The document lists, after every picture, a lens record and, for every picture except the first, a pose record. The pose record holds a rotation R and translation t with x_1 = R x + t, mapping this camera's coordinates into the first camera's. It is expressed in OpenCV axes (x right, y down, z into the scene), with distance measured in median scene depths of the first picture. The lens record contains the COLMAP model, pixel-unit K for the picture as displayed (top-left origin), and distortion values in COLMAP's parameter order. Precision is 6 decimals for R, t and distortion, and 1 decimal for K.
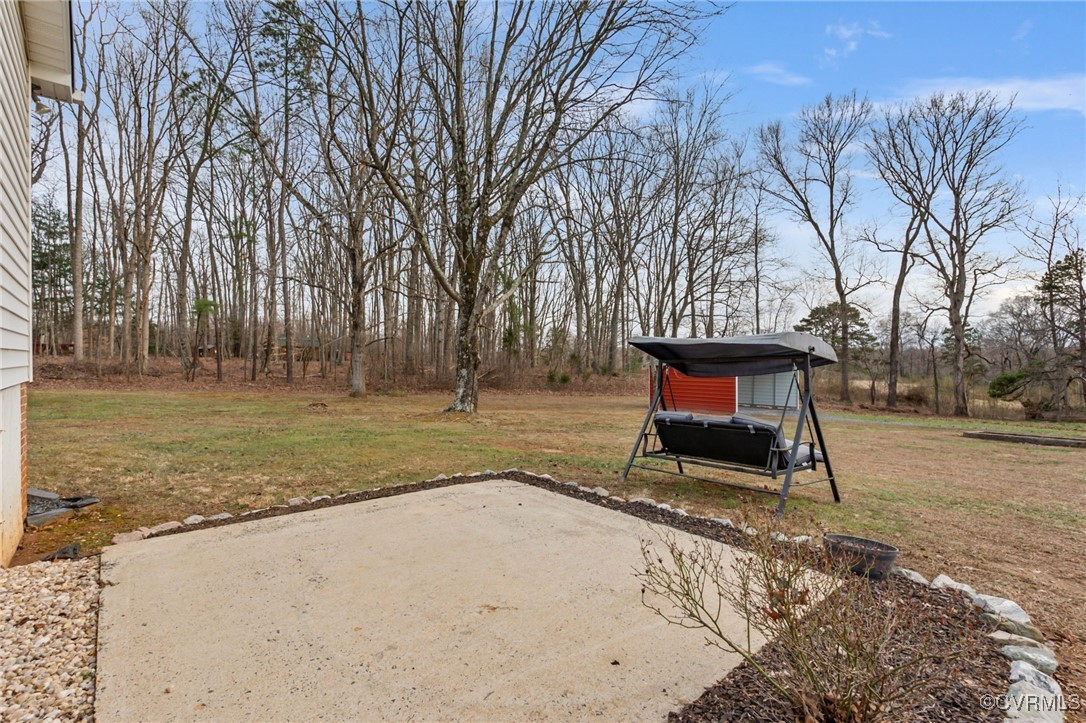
lens RADIAL K [[501.3, 0, 538.5], [0, 501.3, 357.6], [0, 0, 1]] dist [-0.011772, 0.002239]
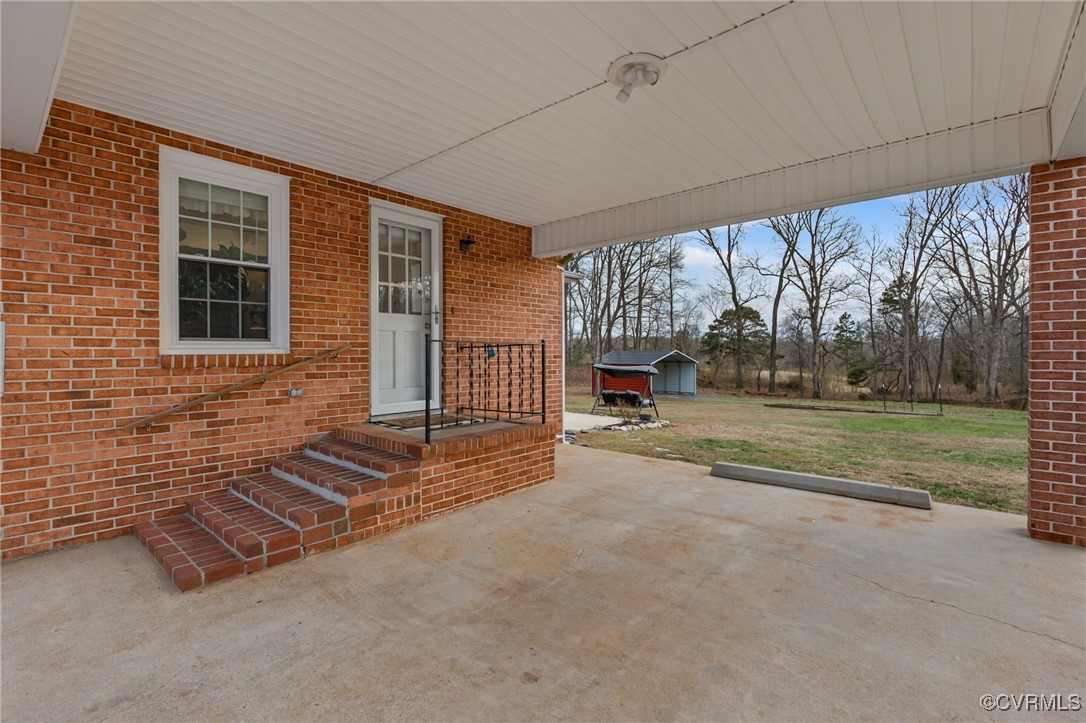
lens RADIAL K [[501.3, 0, 534.6], [0, 501.3, 354.8], [0, 0, 1]] dist [-0.011772, 0.002239]
pose [[0.993105, -0.002944, 0.117191, -0.054843], [0.001548, 0.999927, 0.011995, -0.014573], [-0.117218, -0.011731, 0.993037, -0.202584]]
